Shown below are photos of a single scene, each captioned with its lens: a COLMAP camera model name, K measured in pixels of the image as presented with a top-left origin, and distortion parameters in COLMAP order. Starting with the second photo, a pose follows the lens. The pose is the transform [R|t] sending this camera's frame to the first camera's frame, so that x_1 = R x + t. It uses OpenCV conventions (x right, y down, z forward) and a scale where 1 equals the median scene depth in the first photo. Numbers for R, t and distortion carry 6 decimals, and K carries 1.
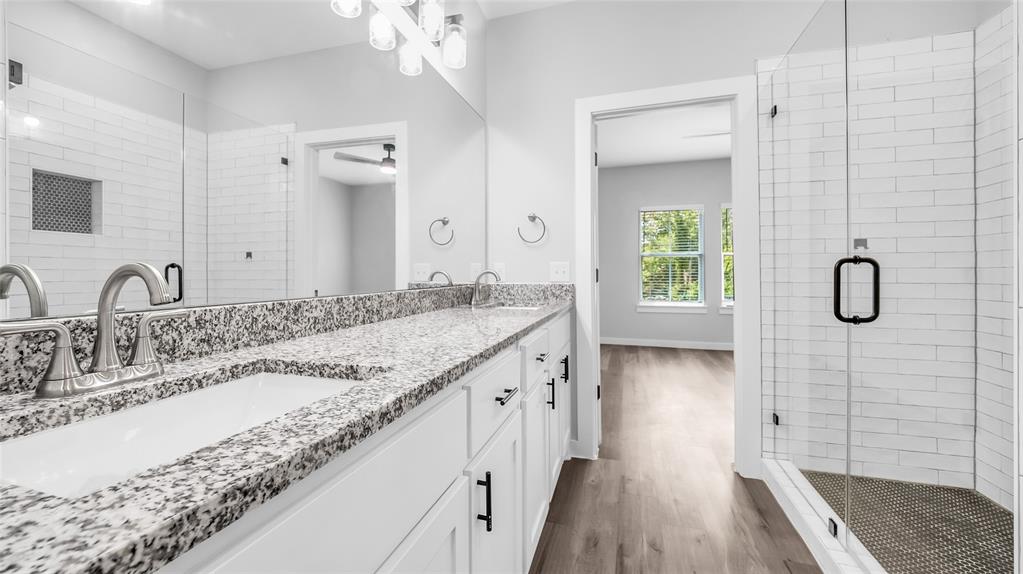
lens RADIAL K [[443.7, 0, 505.8], [0, 443.7, 284.1], [0, 0, 1]] dist [-0.004138, -0.000161]
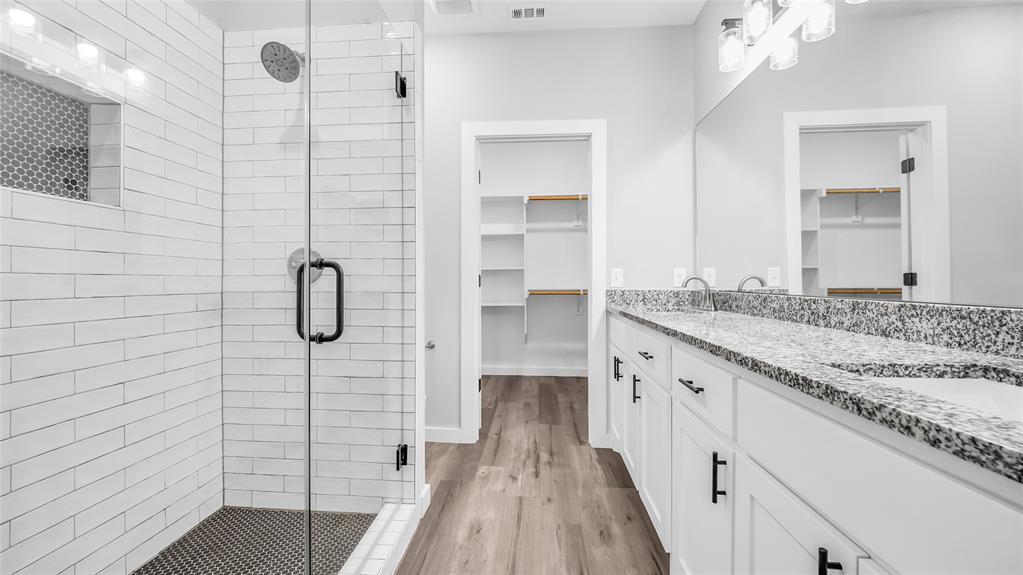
lens RADIAL K [[443.7, 0, 505.8], [0, 443.7, 284.6], [0, 0, 1]] dist [-0.004138, -0.000161]
pose [[-0.979609, 0.007386, -0.200779, 0.619234], [0.000315, 0.999379, 0.035225, -0.045057], [0.200915, 0.034443, -0.979003, 1.886482]]
